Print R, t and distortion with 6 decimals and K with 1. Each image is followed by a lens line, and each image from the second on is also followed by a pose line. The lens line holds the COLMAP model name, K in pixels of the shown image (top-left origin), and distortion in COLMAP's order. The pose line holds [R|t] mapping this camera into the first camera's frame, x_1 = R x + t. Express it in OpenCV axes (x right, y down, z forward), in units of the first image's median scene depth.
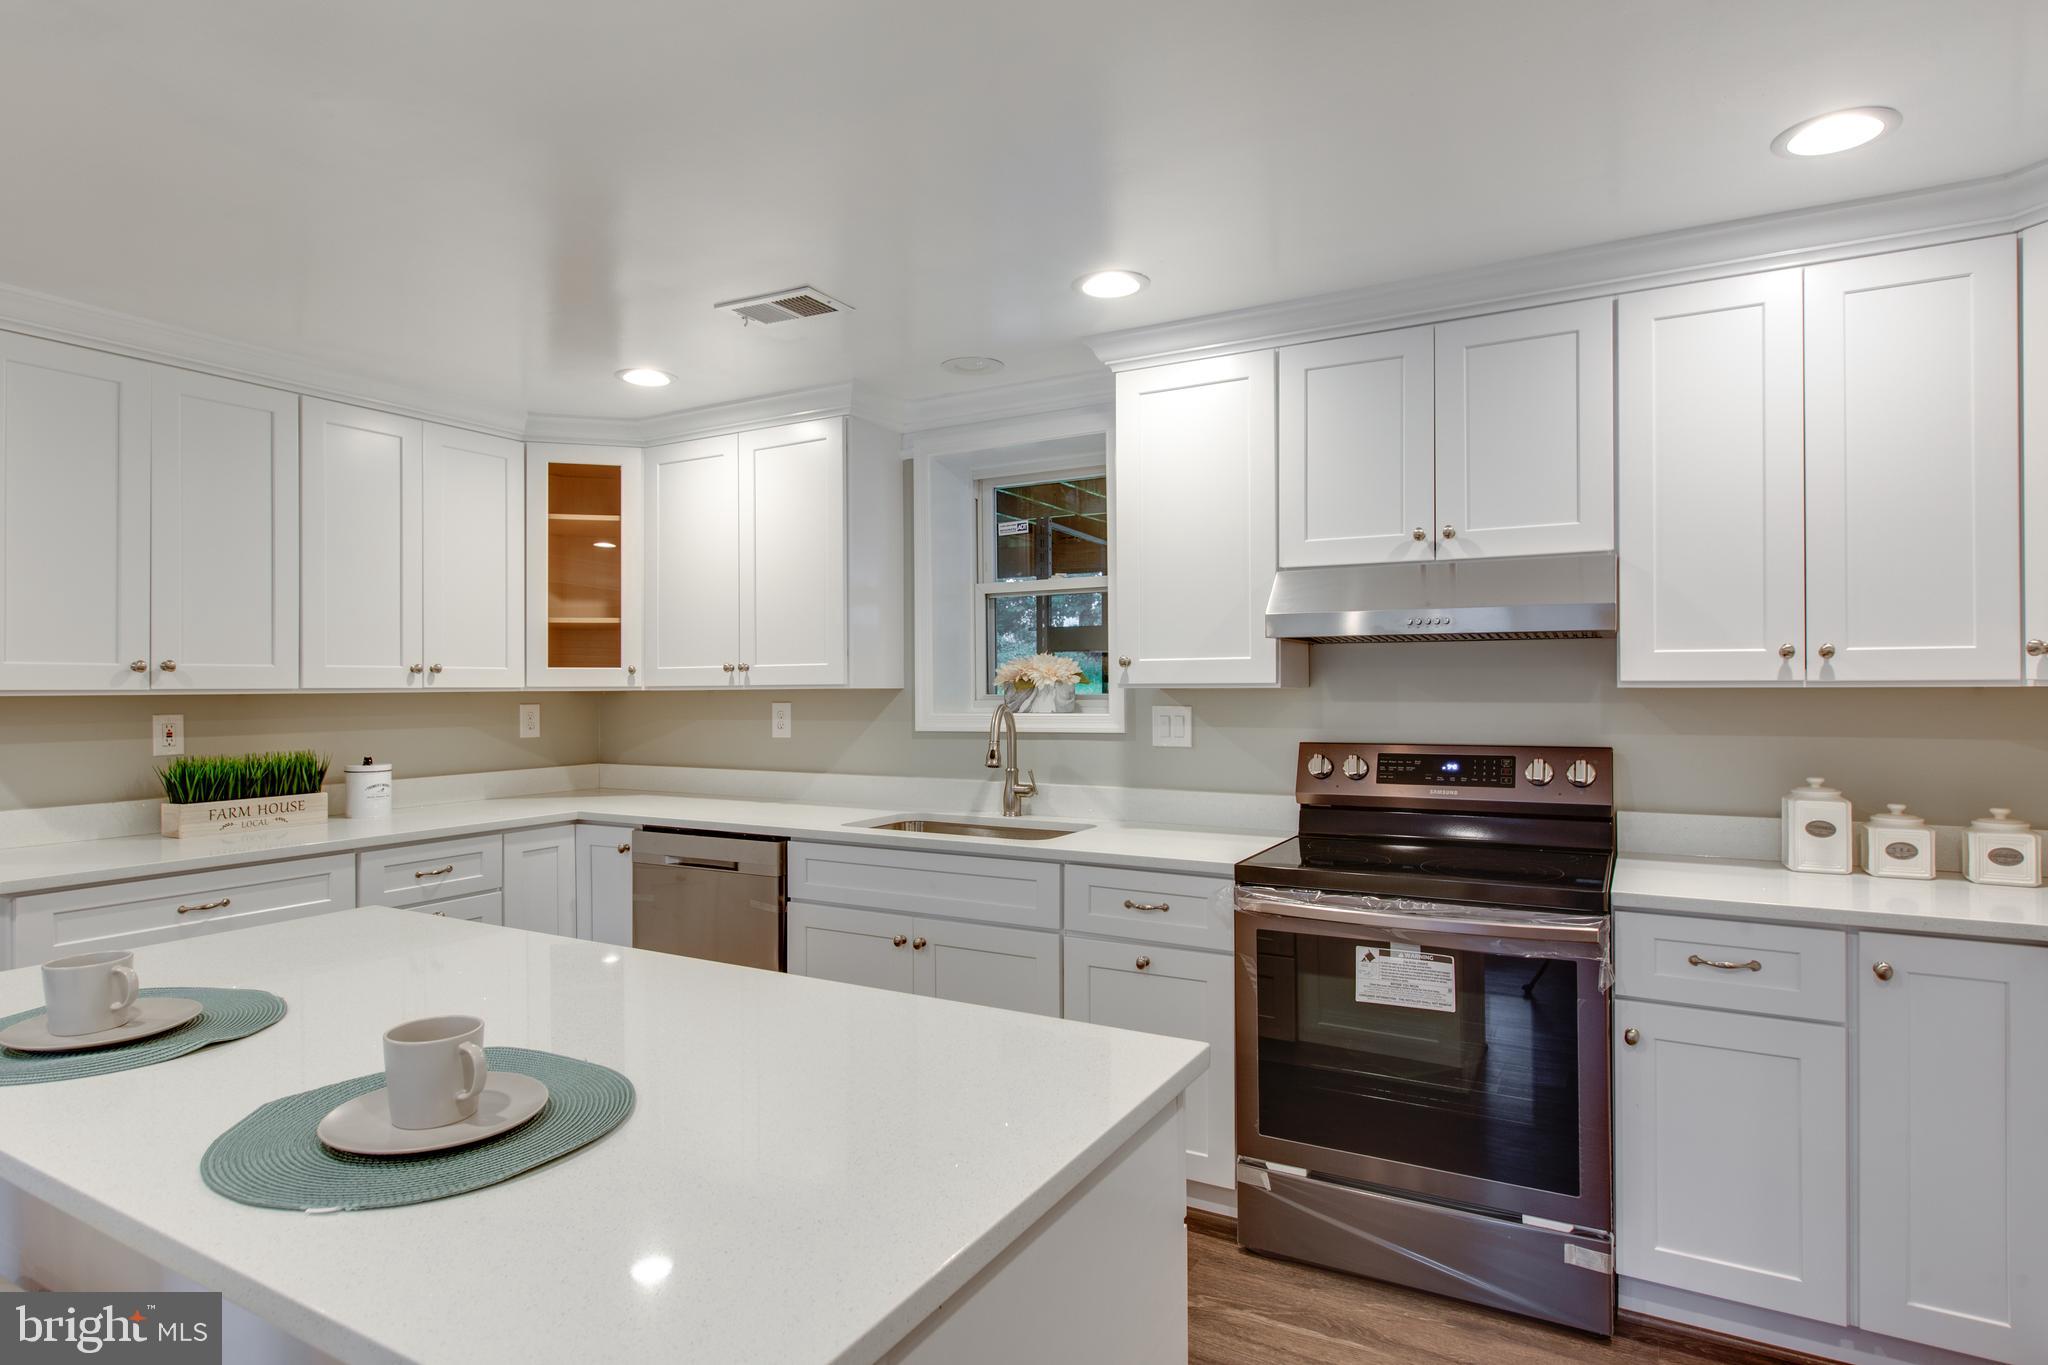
lens RADIAL K [[1120.4, 0, 1072.0], [0, 1120.4, 682.5], [0, 0, 1]] dist [0.005352, -0.002433]
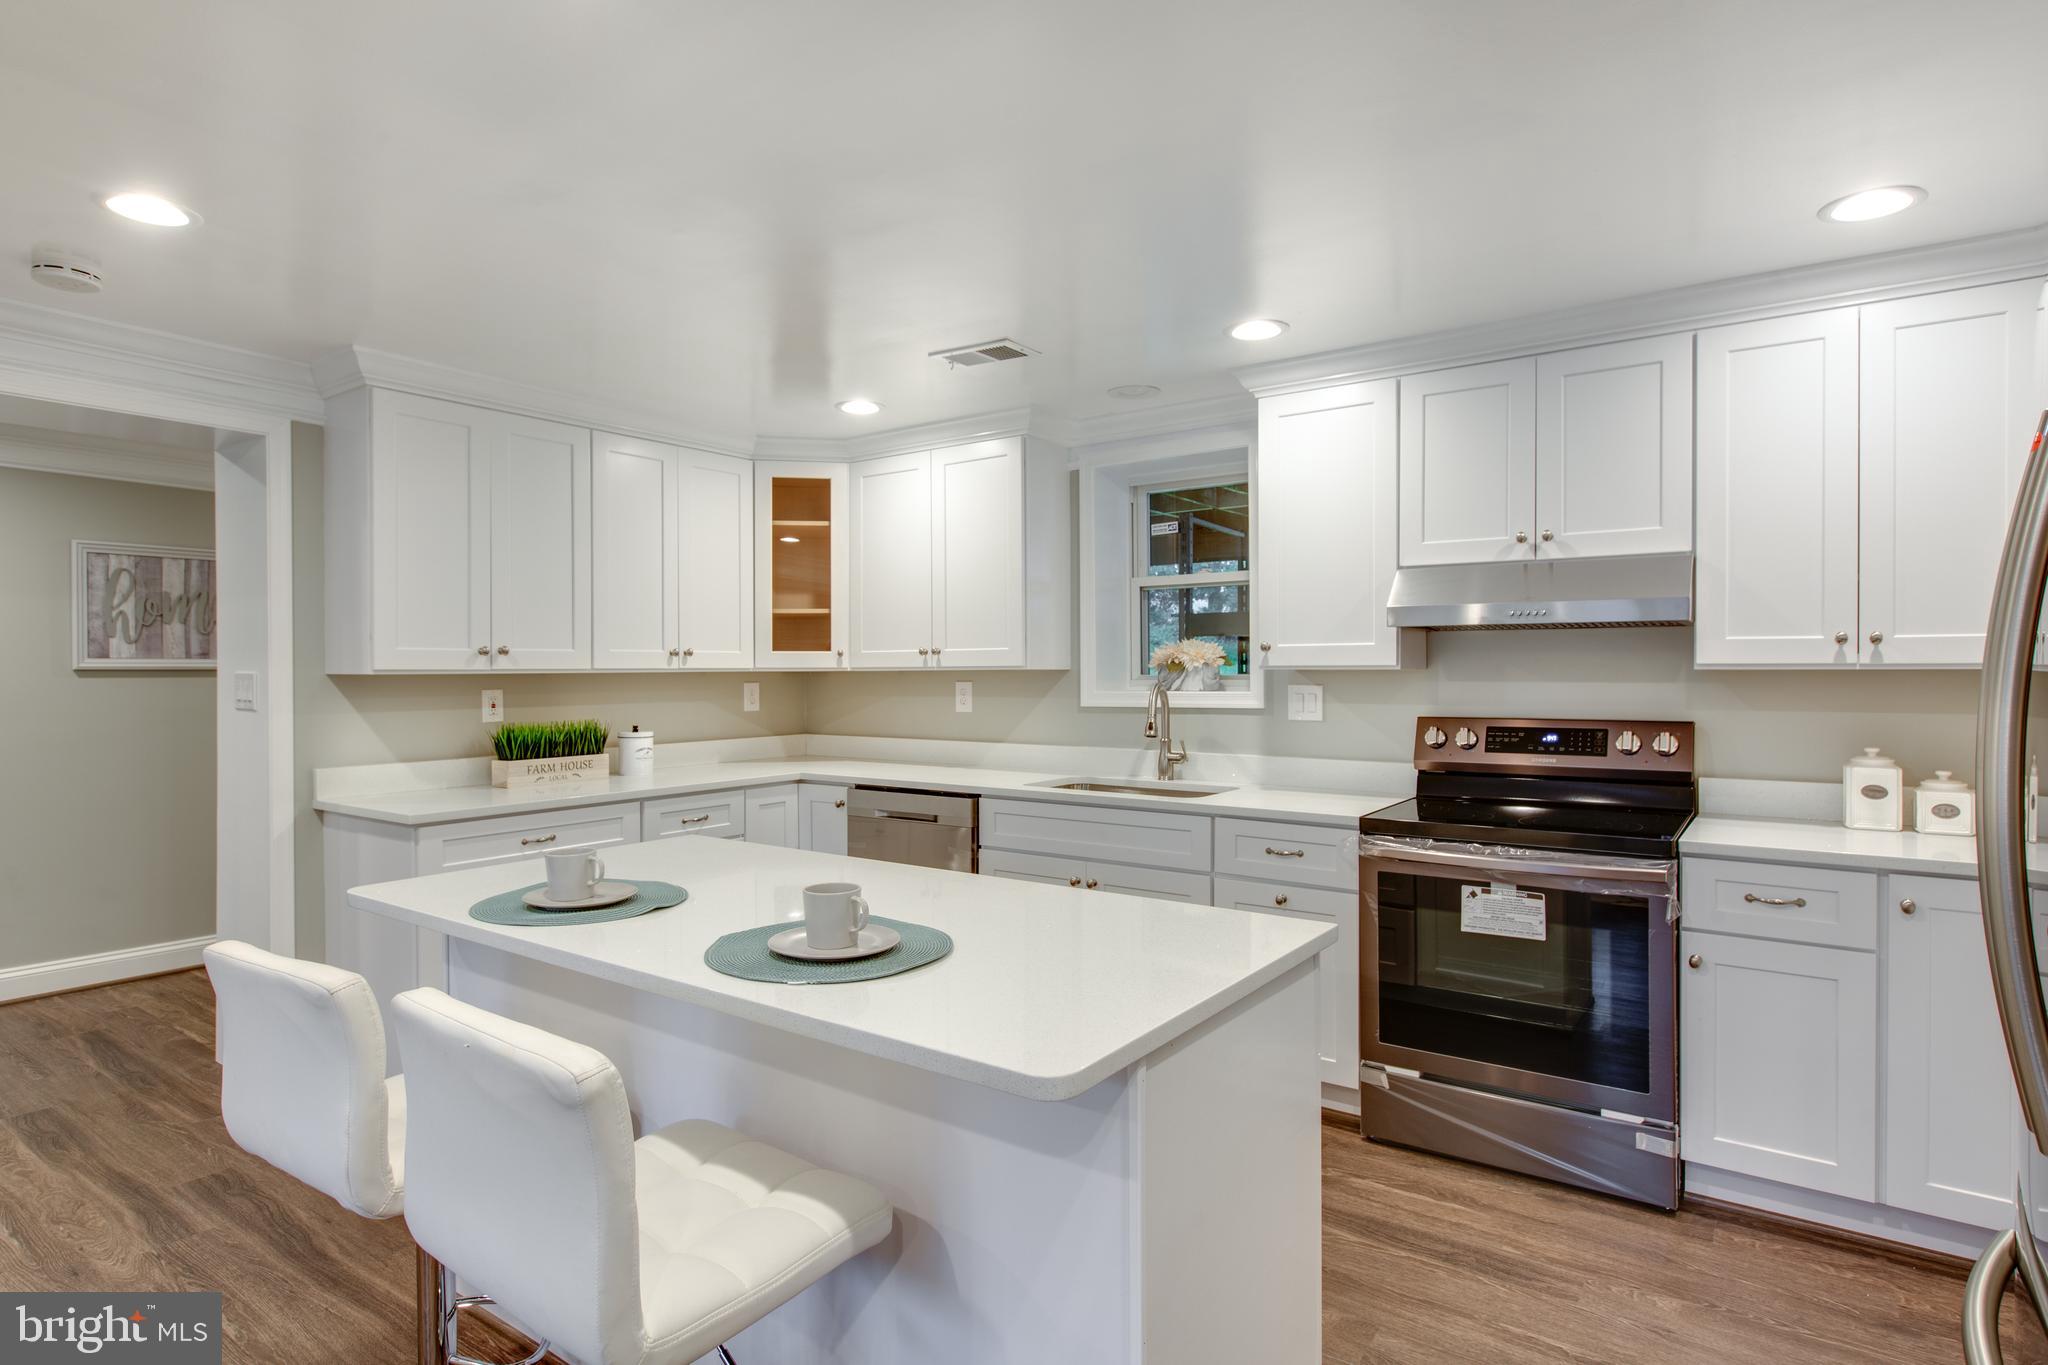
lens RADIAL K [[1117.9, 0, 1118.8], [0, 1117.9, 679.5], [0, 0, 1]] dist [0.006966, -0.002504]
pose [[0.997370, 0.002143, -0.072443, -0.023367], [-0.001154, 0.999906, 0.013697, -0.000203], [0.072466, -0.013577, 0.997278, -0.193507]]
